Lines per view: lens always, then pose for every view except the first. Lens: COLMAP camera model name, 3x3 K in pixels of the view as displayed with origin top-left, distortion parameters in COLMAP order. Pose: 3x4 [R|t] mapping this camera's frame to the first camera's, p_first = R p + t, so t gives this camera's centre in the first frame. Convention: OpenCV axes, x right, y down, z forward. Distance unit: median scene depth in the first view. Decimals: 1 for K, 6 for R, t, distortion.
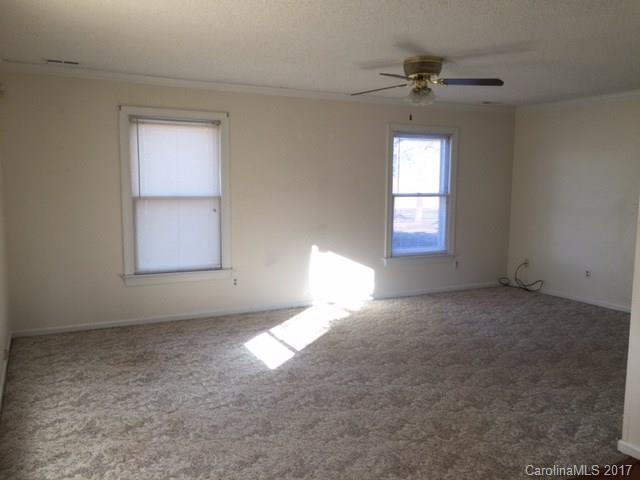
lens RADIAL K [[545.4, 0, 316.7], [0, 545.4, 239.9], [0, 0, 1]] dist [0.073795, -0.080217]
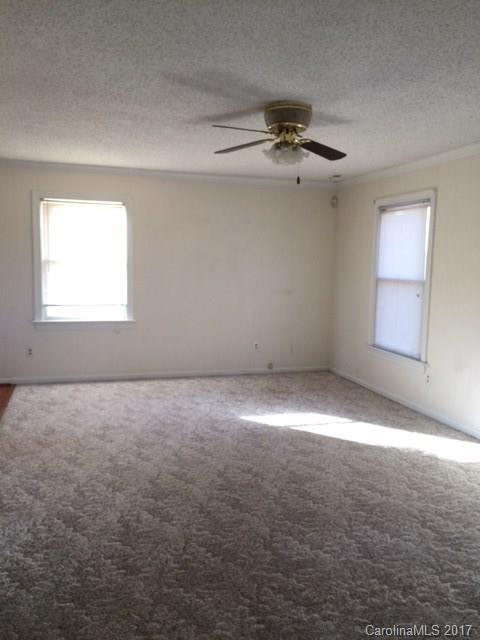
lens RADIAL K [[545.4, 0, 236.5], [0, 545.4, 320.6], [0, 0, 1]] dist [0.073795, -0.080217]
pose [[-0.172977, 0.099114, -0.979926, 0.878841], [-0.131831, 0.983641, 0.122761, -0.096307], [0.976063, 0.150419, -0.157082, 0.949836]]
